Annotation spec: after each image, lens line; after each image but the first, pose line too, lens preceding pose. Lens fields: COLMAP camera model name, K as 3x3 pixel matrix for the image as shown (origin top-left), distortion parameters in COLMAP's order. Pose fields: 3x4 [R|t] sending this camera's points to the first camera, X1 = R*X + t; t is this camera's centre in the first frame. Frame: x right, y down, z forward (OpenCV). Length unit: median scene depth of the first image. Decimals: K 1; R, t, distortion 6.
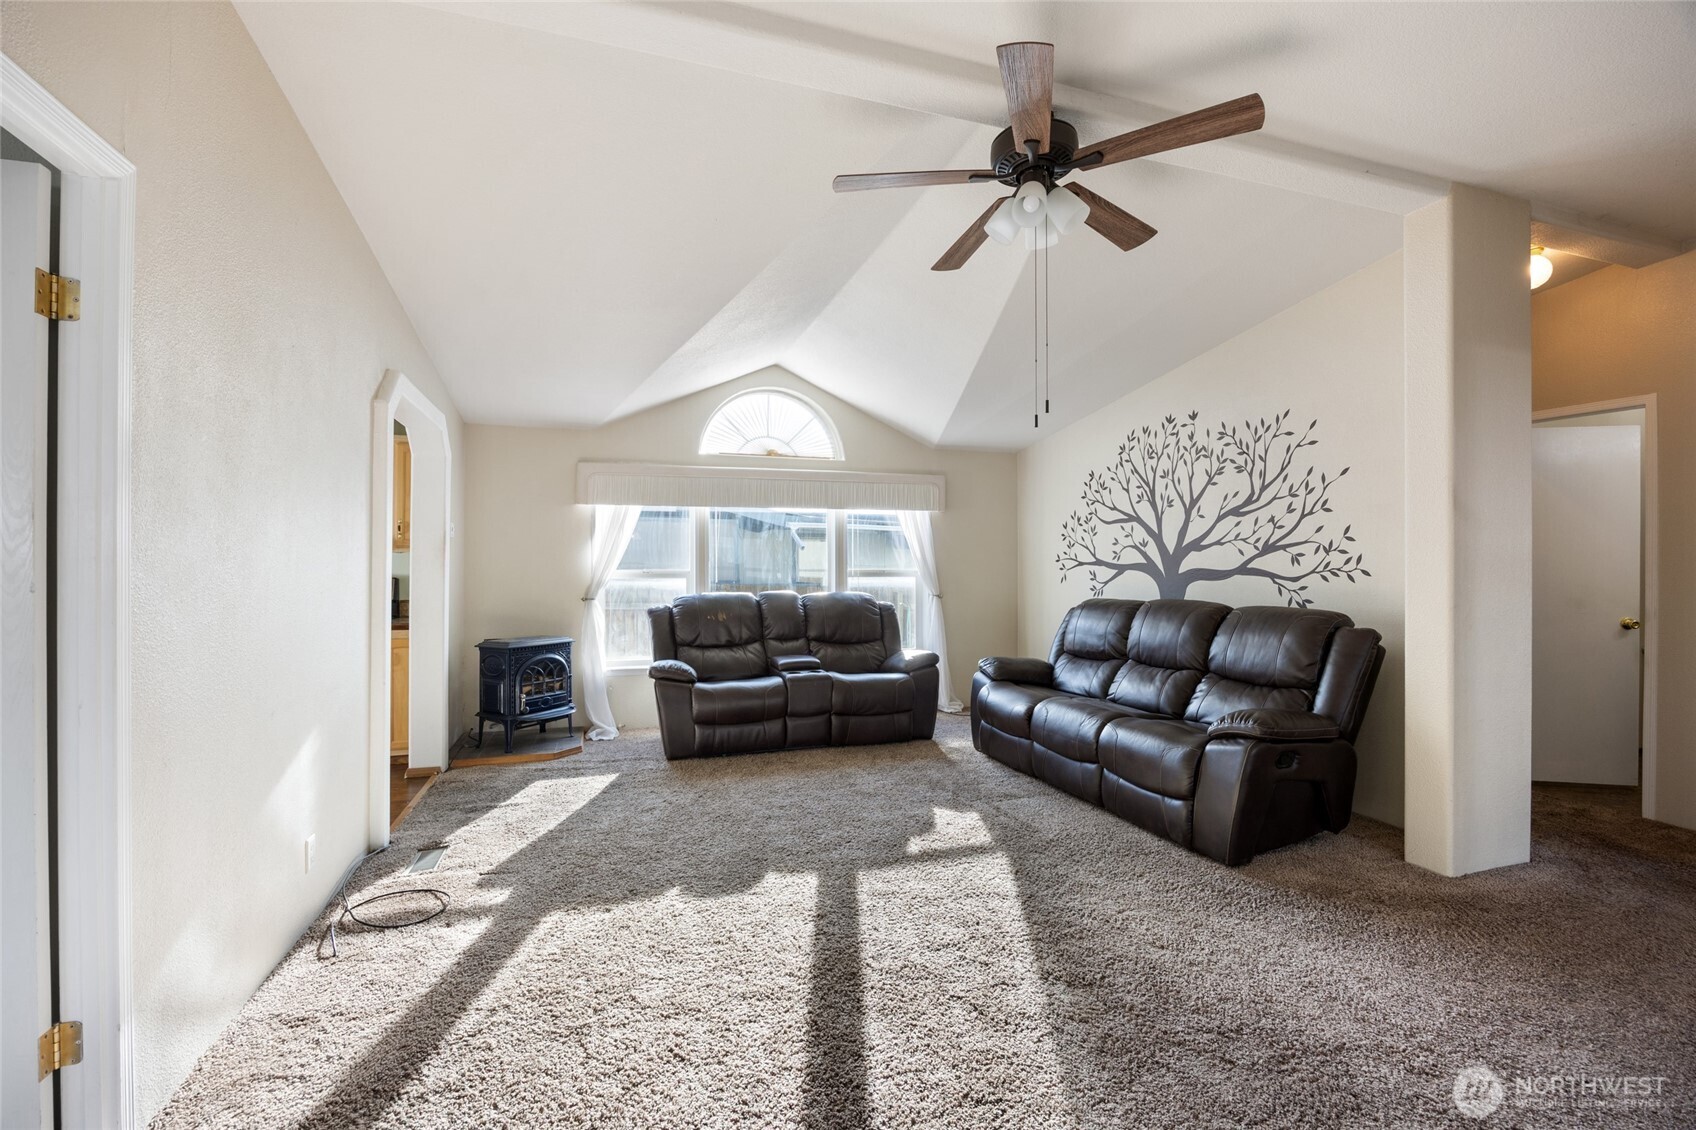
lens RADIAL K [[755.0, 0, 843.1], [0, 755.0, 567.1], [0, 0, 1]] dist [-0.009411, -0.000601]
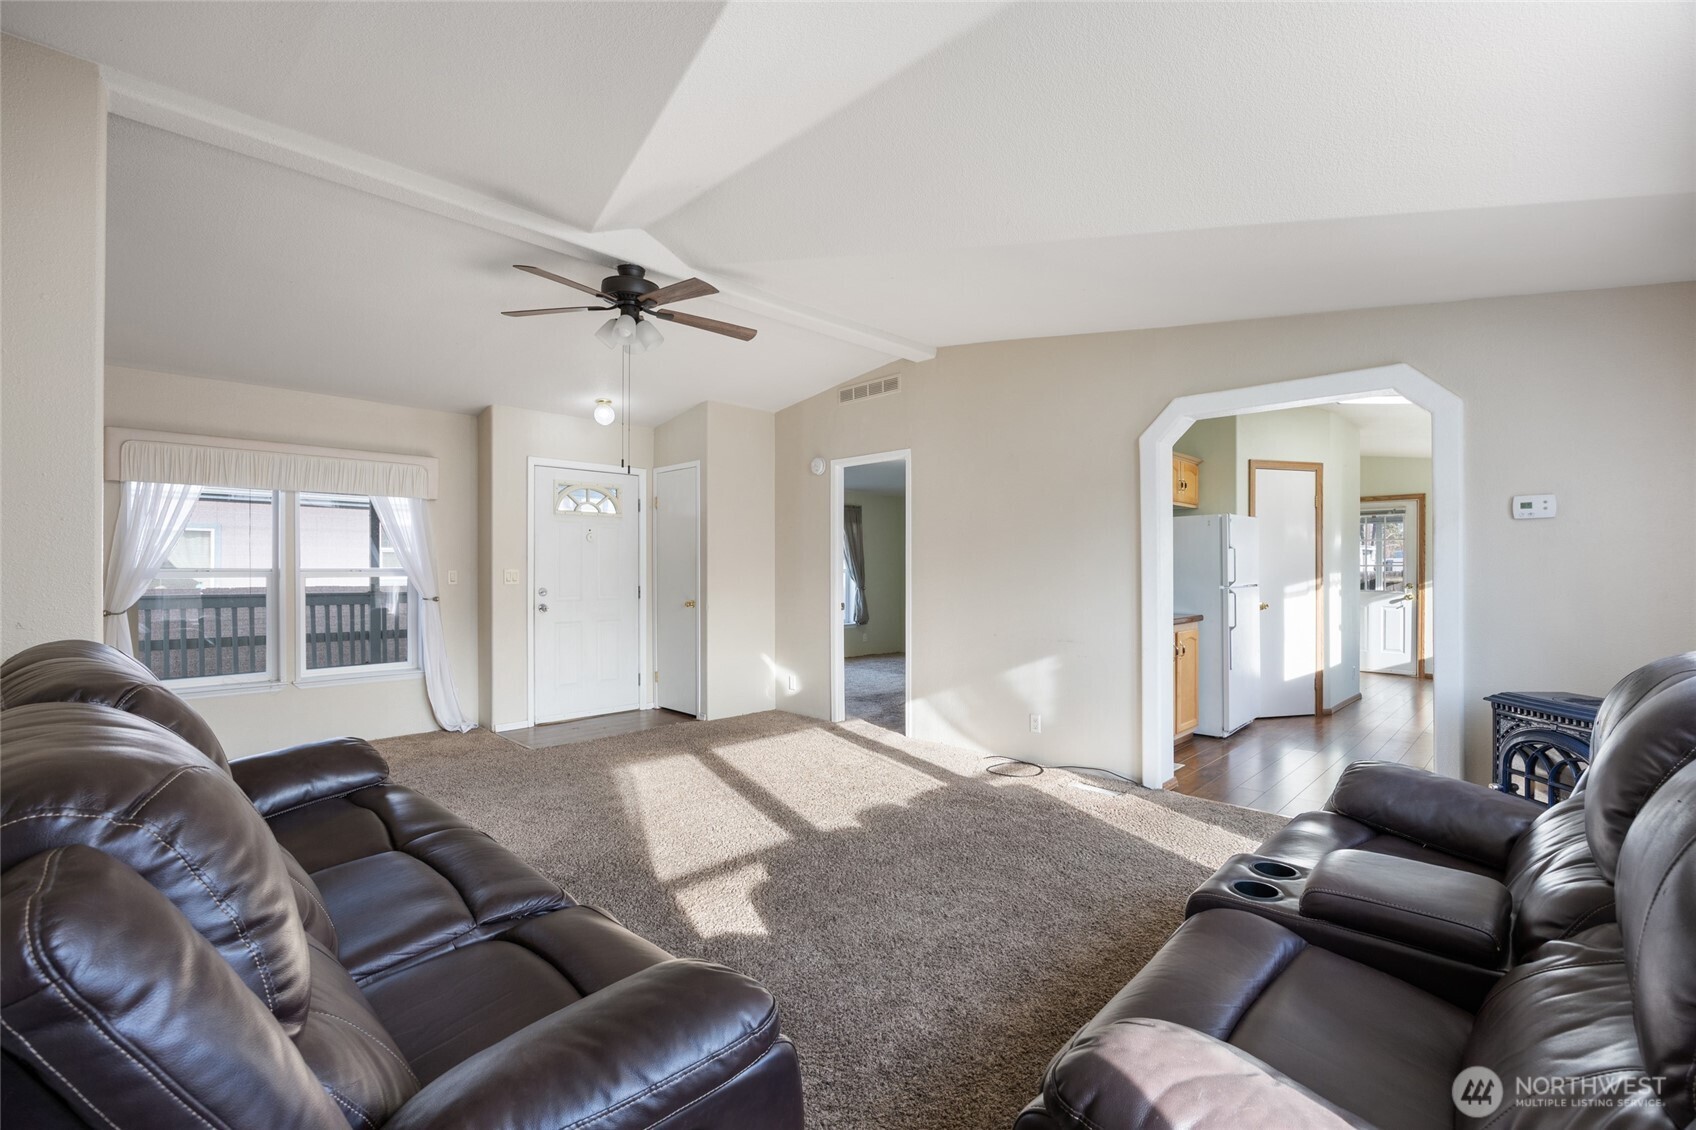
lens RADIAL K [[719.6, 0, 872.8], [0, 719.6, 571.8], [0, 0, 1]] dist [-0.016199, -0.000076]
pose [[-0.877320, 0.001040, -0.479905, 0.280228], [0.002376, 0.999995, -0.002178, 0.010681], [0.479900, -0.003051, -0.877318, 1.334490]]
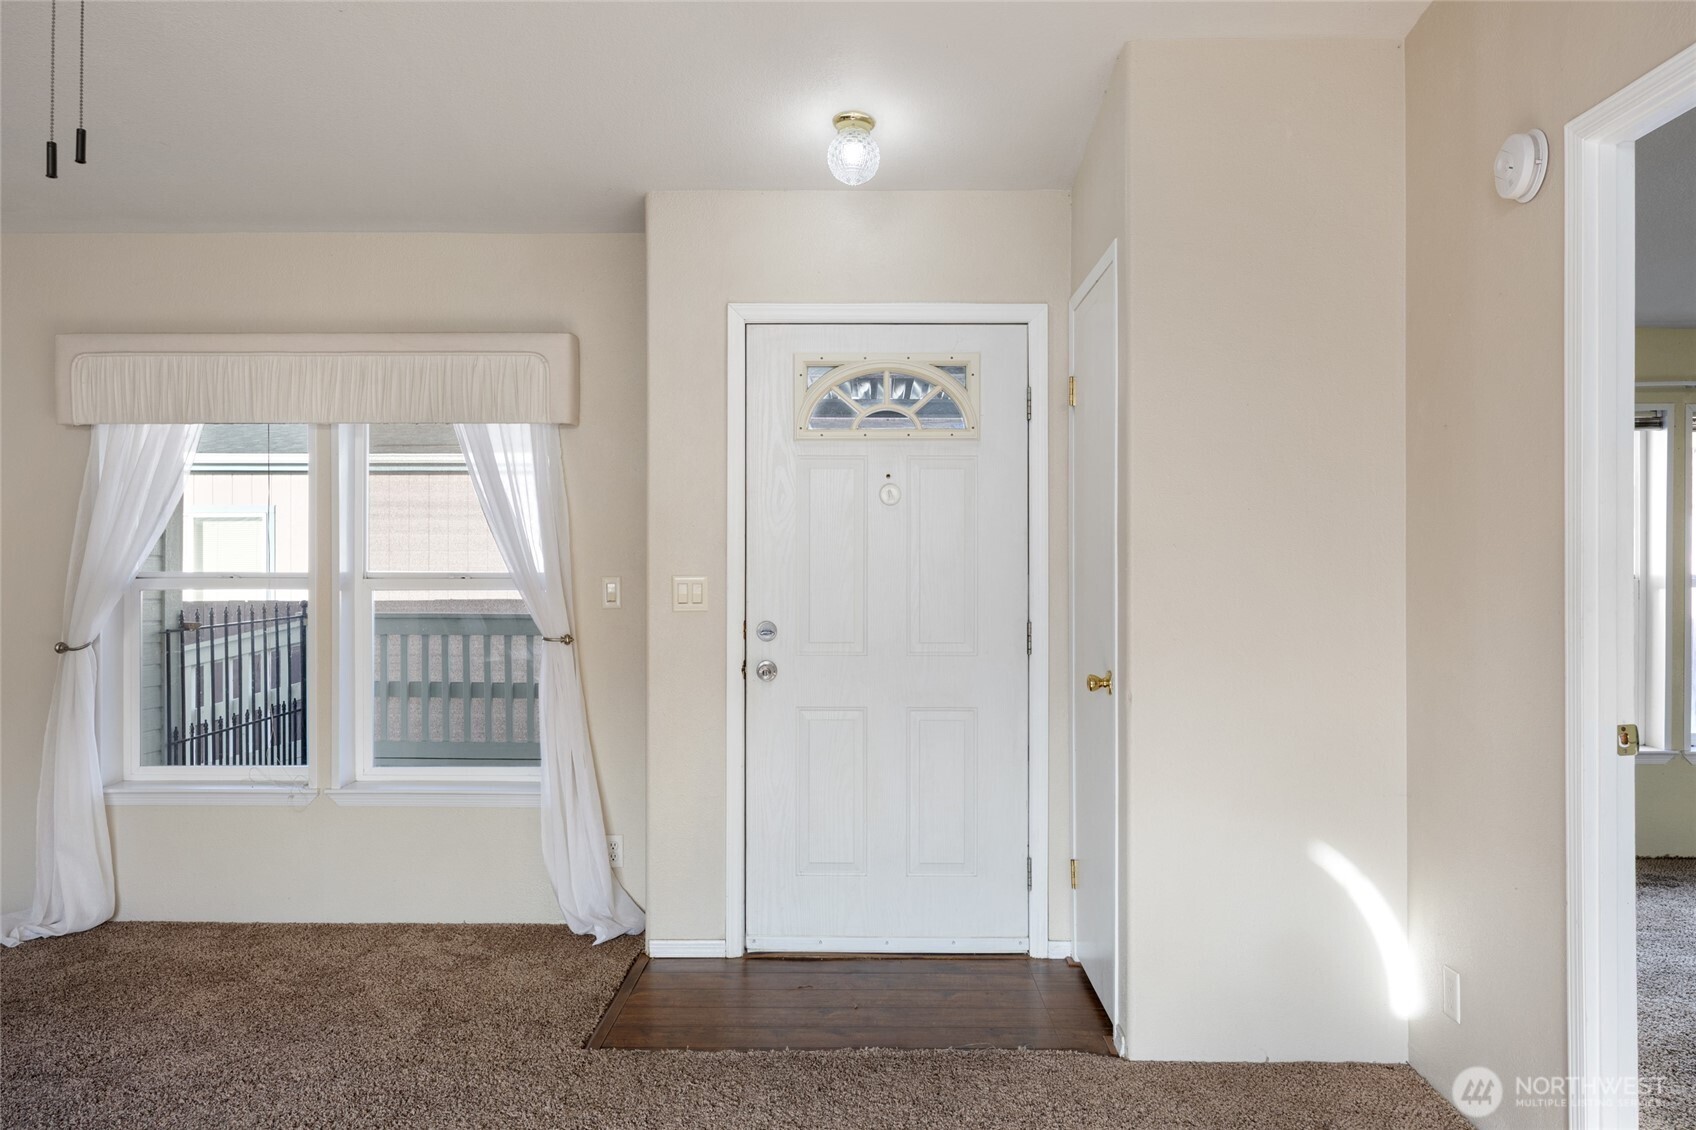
lens RADIAL K [[1202.6, 0, 848.0], [0, 1202.6, 565.0], [0, 0, 1]] dist [0.003231, 0.001504]
pose [[-0.944379, -0.000777, 0.328857, -0.148526], [-0.003528, 0.999964, -0.007770, 0.001281], [-0.328839, -0.008498, -0.944348, 0.758516]]
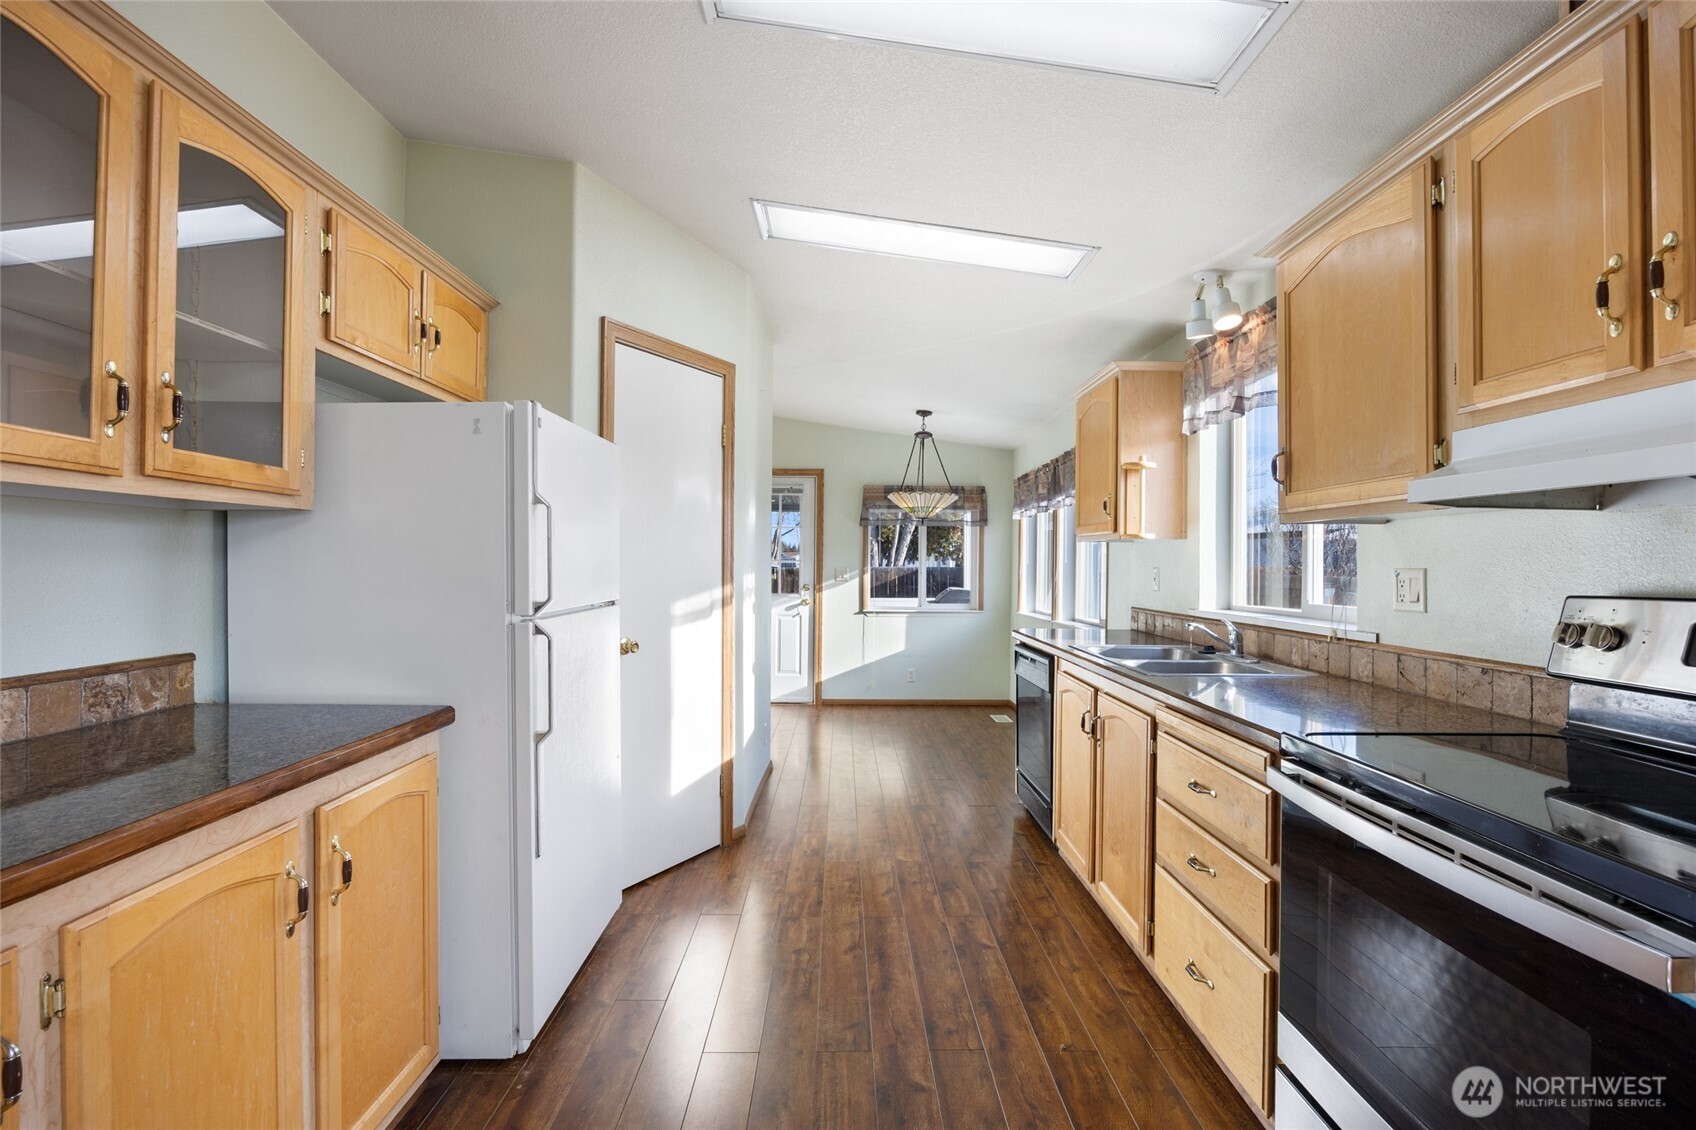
lens RADIAL K [[755.0, 0, 843.1], [0, 755.0, 567.1], [0, 0, 1]] dist [-0.009411, -0.000601]
pose [[-0.297190, -0.000230, -0.954818, -0.424212], [-0.002136, 0.999998, 0.000424, 0.004650], [0.954816, 0.002166, -0.297190, 0.888392]]
